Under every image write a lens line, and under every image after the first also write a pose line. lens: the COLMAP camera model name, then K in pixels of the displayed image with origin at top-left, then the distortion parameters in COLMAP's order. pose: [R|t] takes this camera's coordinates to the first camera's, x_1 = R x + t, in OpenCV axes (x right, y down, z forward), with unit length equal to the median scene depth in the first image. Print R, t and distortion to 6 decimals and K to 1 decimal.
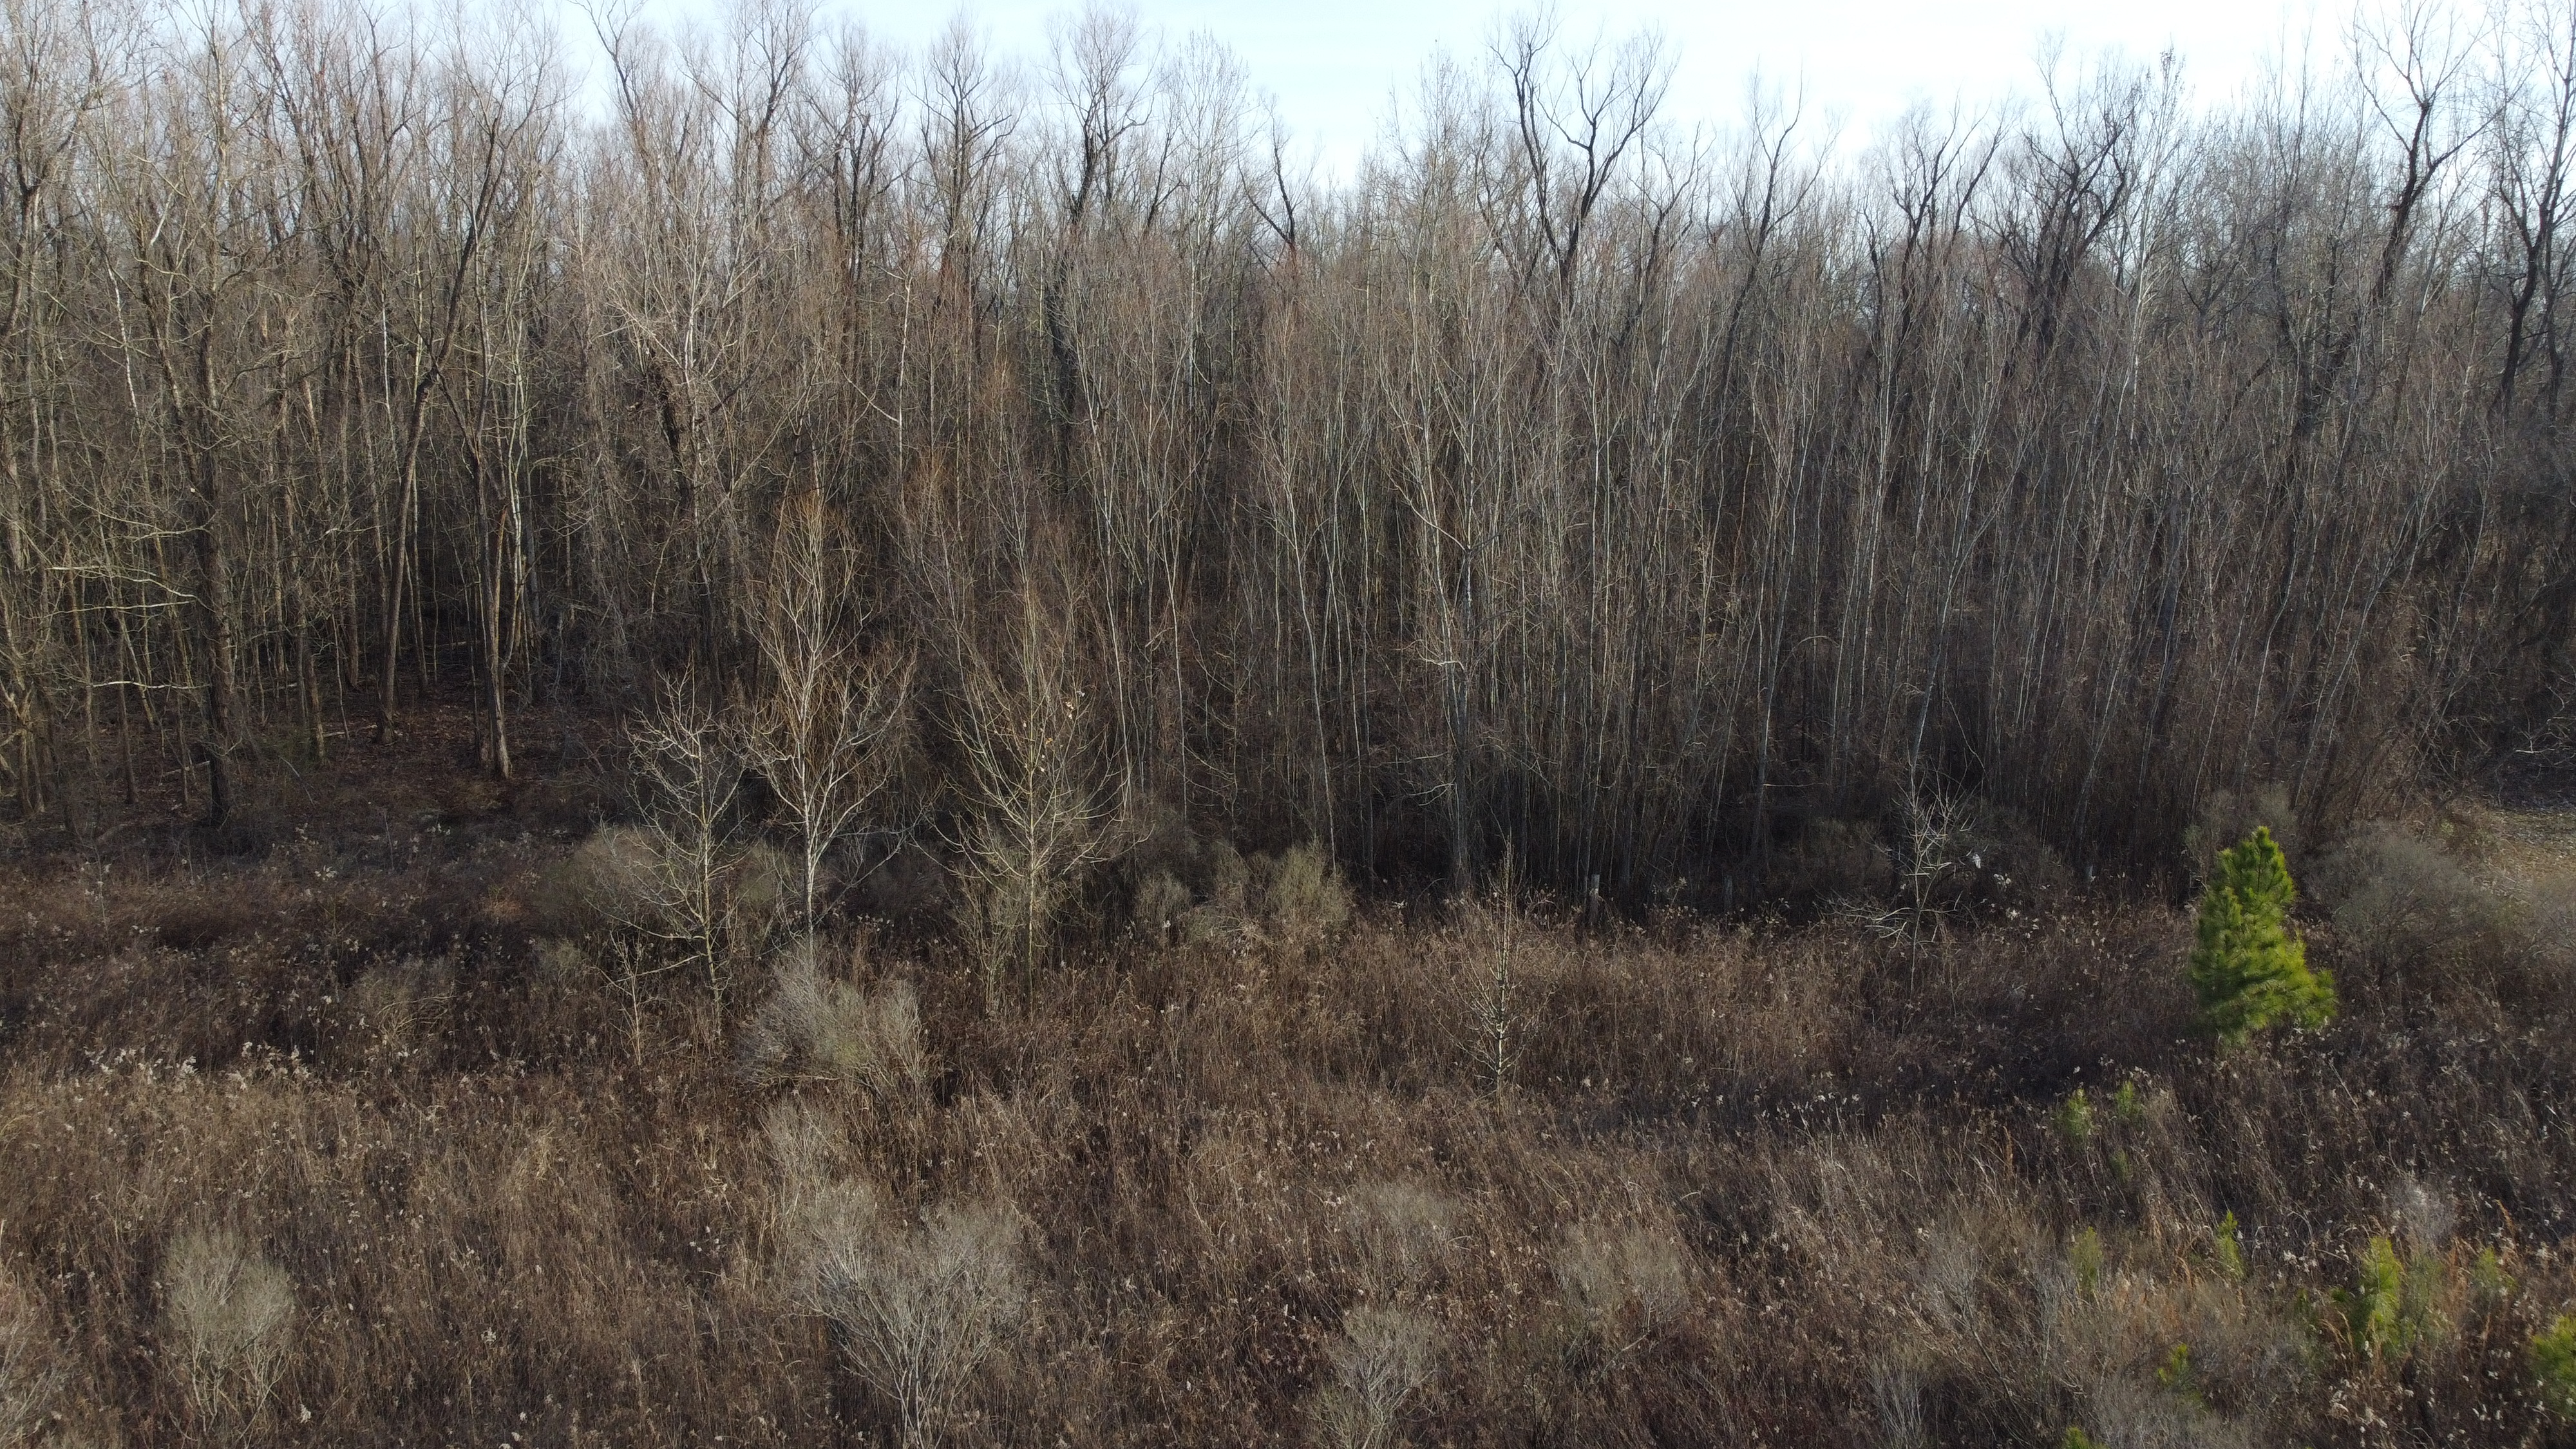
lens RADIAL K [[1944.2, 0, 1288.0], [0, 1944.2, 724.5], [0, 0, 1]] dist [-0.000624, -0.006887]
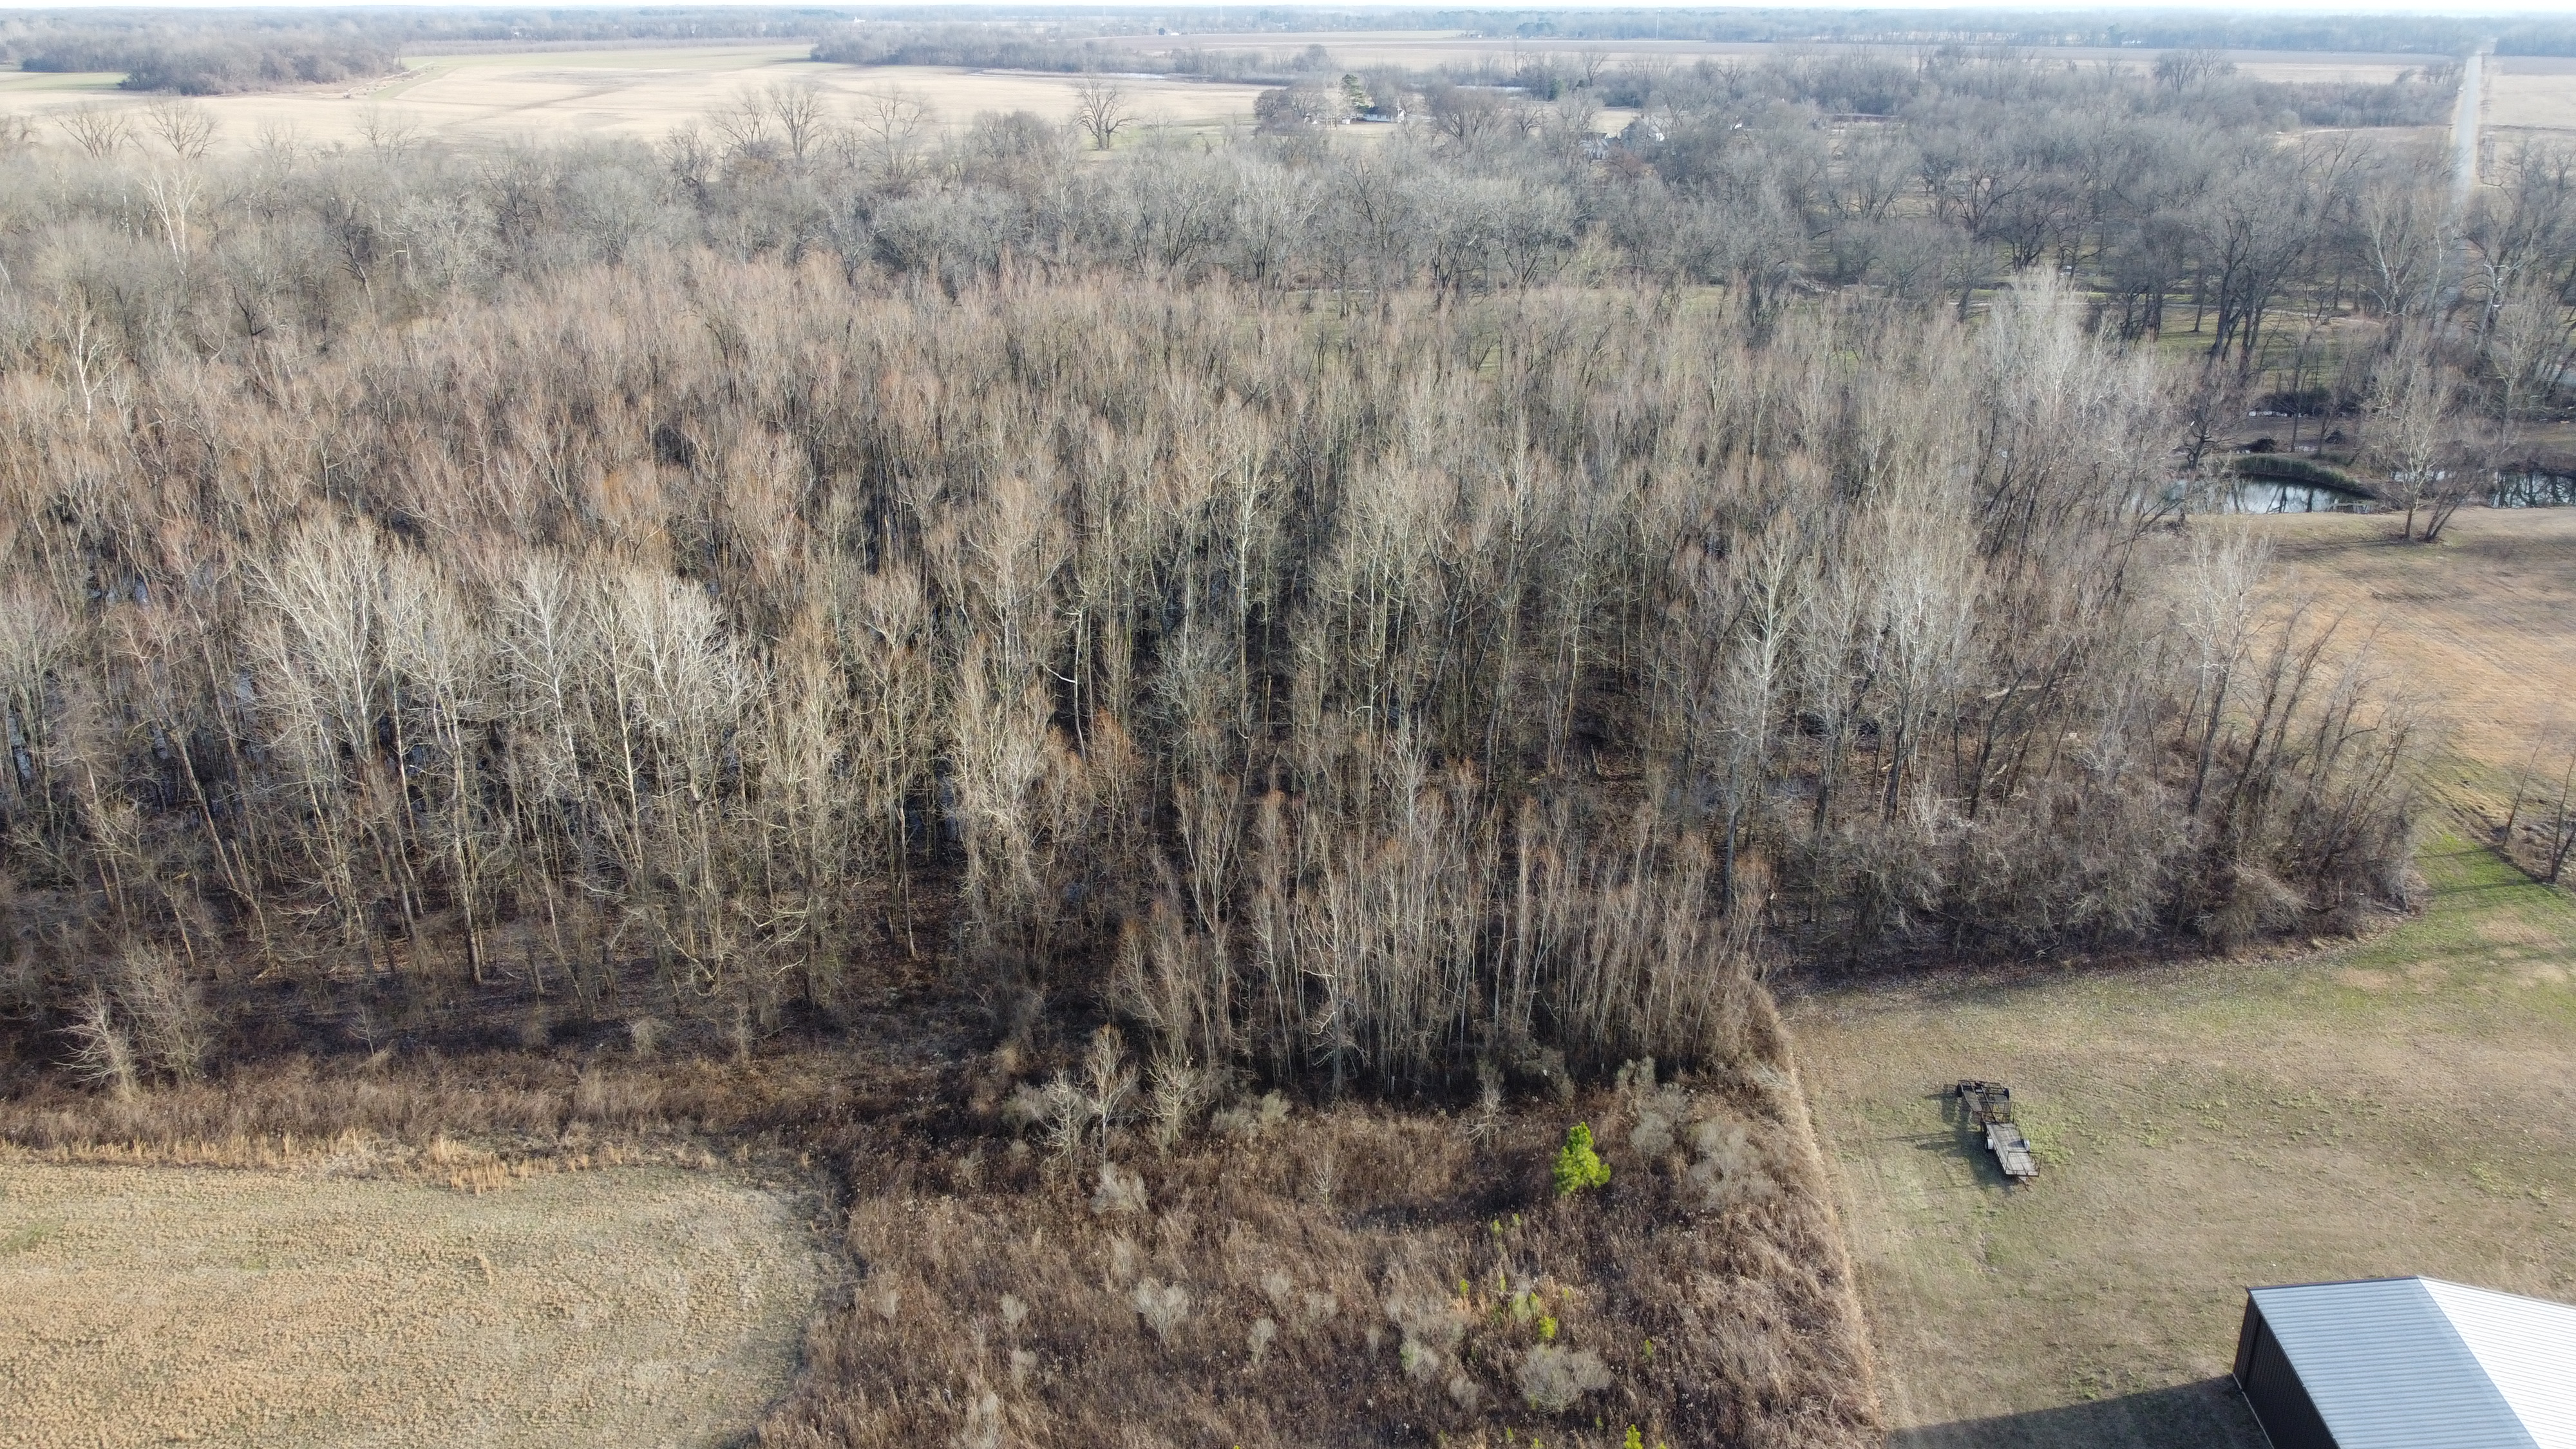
lens RADIAL K [[1942.6, 0, 1285.9], [0, 1942.6, 718.0], [0, 0, 1]] dist [-0.001210, -0.001045]
pose [[0.999281, 0.010521, -0.036413, 0.089097], [-0.004373, 0.986291, 0.164960, -0.663771], [0.037650, -0.164682, 0.985628, -1.177199]]
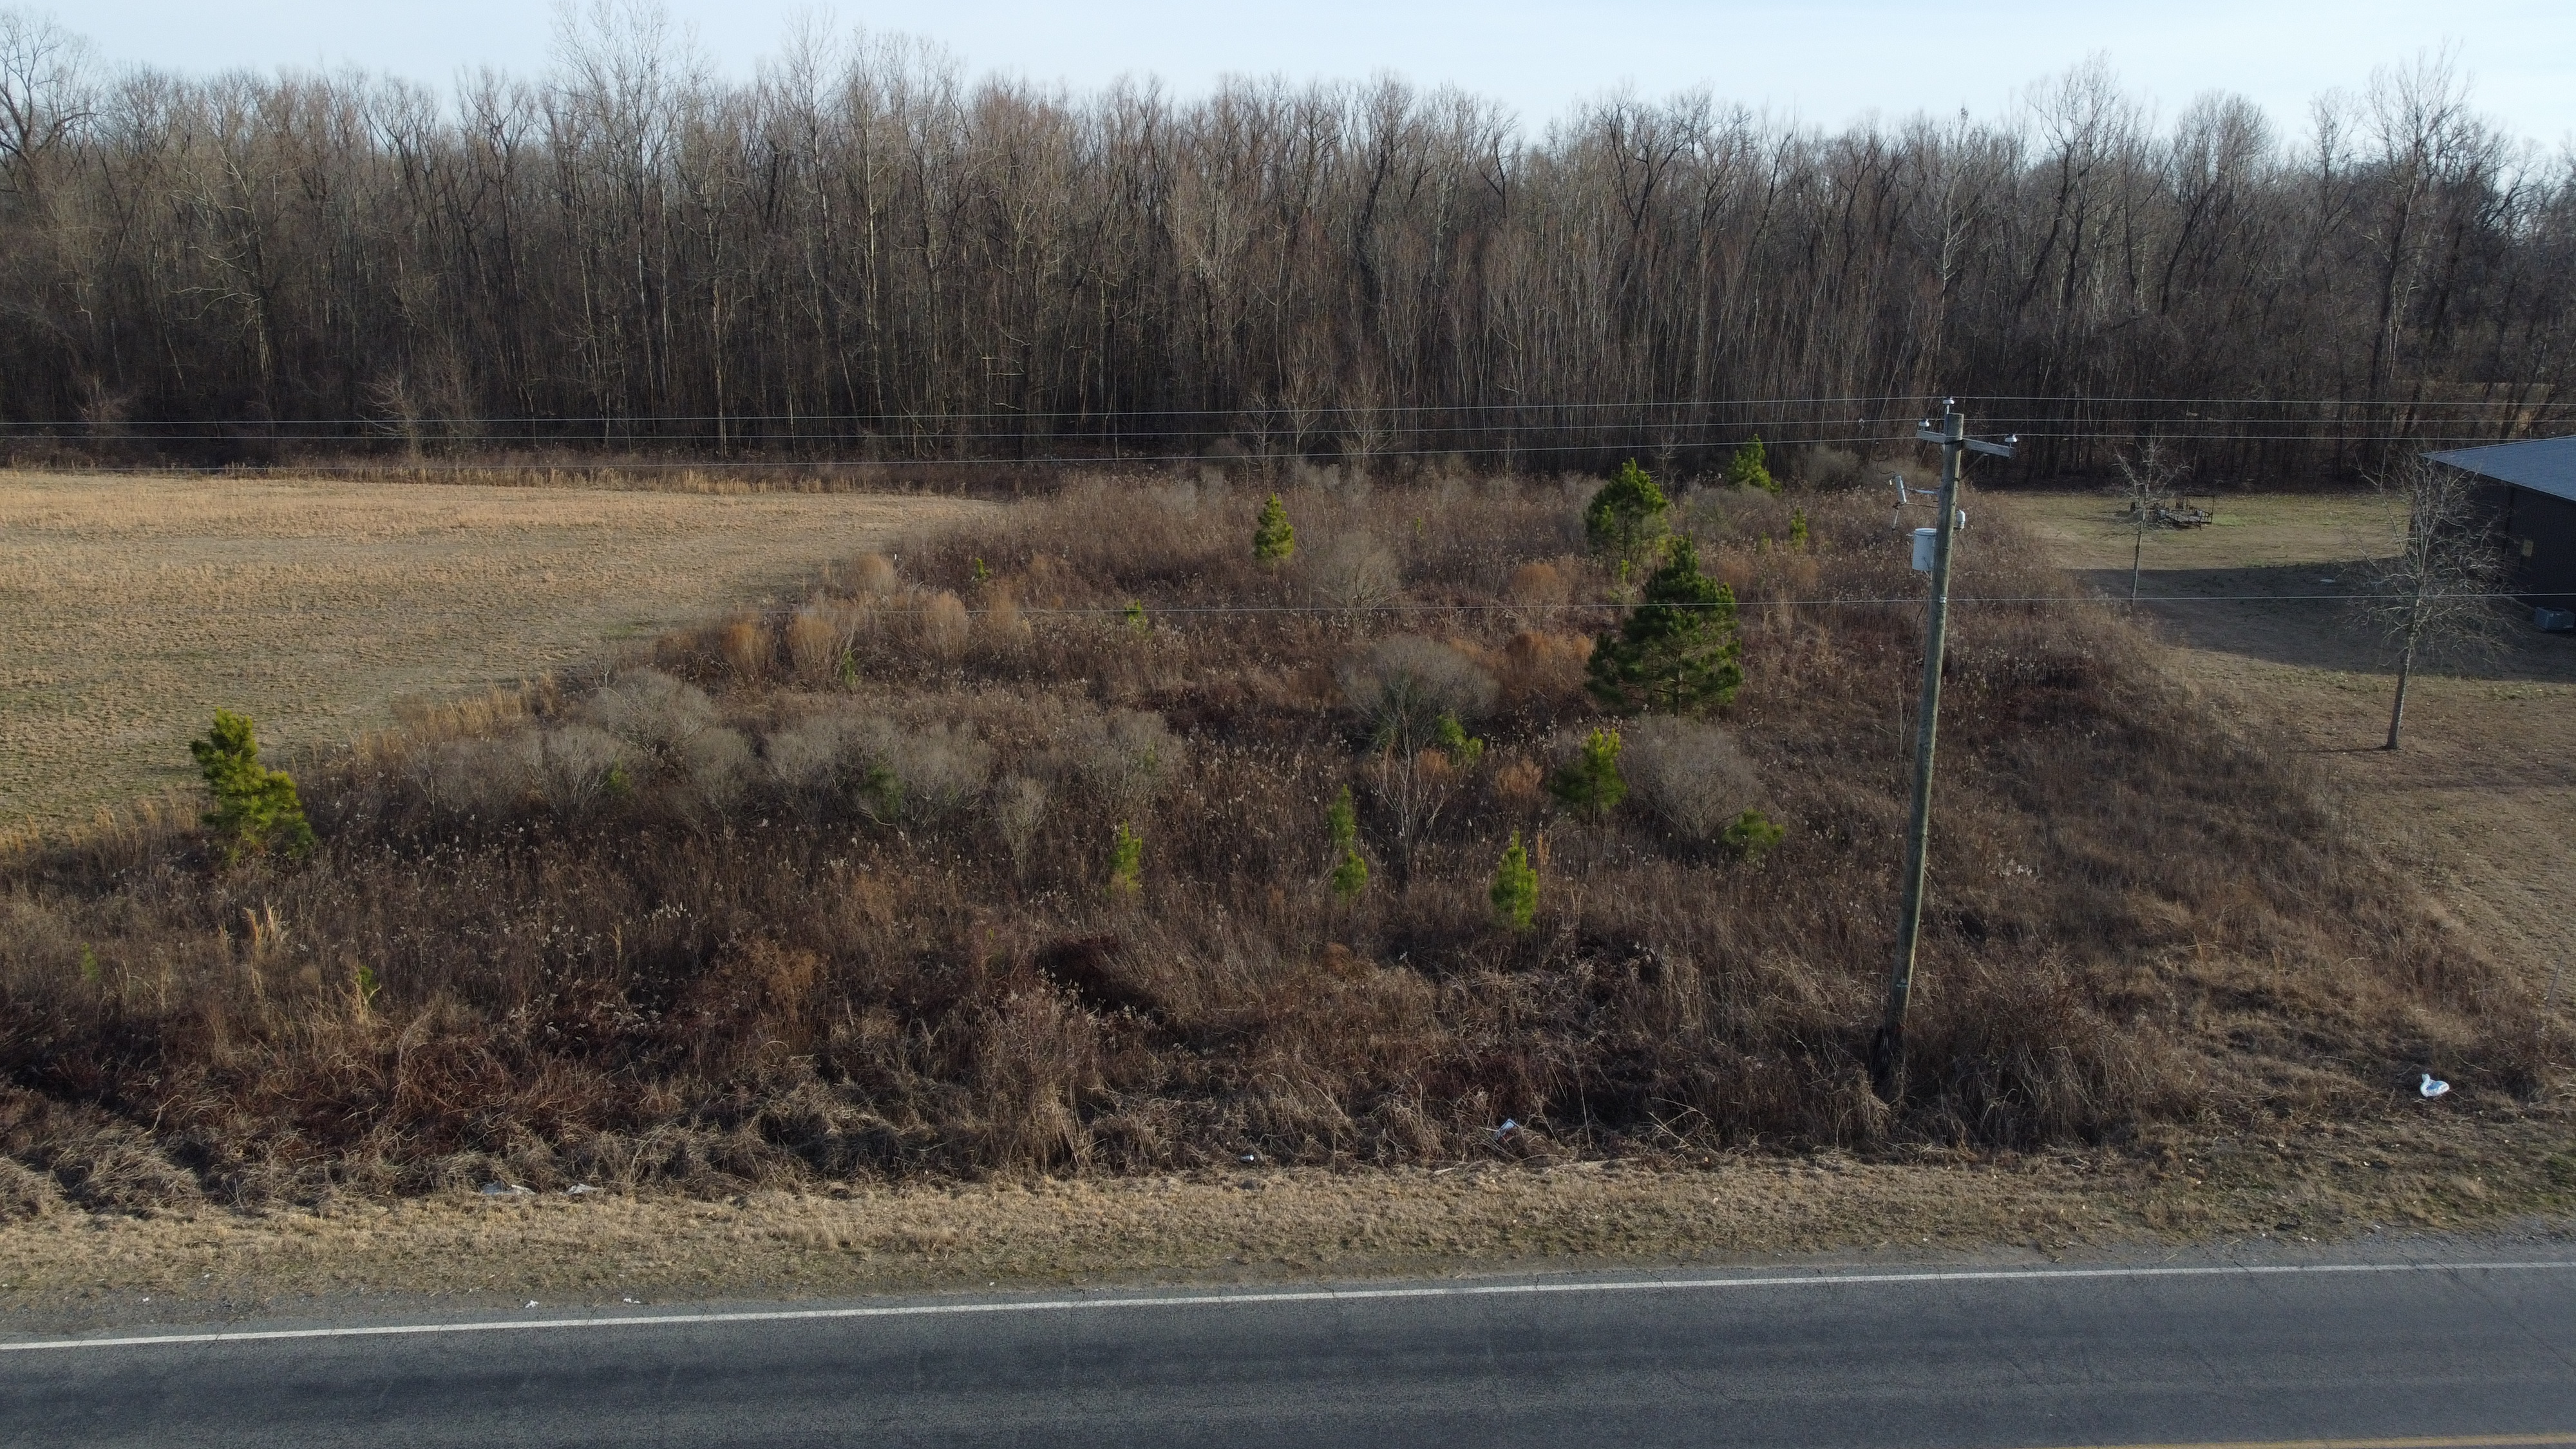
lens RADIAL K [[1944.2, 0, 1288.0], [0, 1944.2, 724.5], [0, 0, 1]] dist [-0.000624, -0.006887]
pose [[0.990937, 0.039852, -0.128279, 0.107452], [-0.032926, 0.997906, 0.055670, 0.229747], [0.130229, -0.050941, 0.990174, -1.394532]]
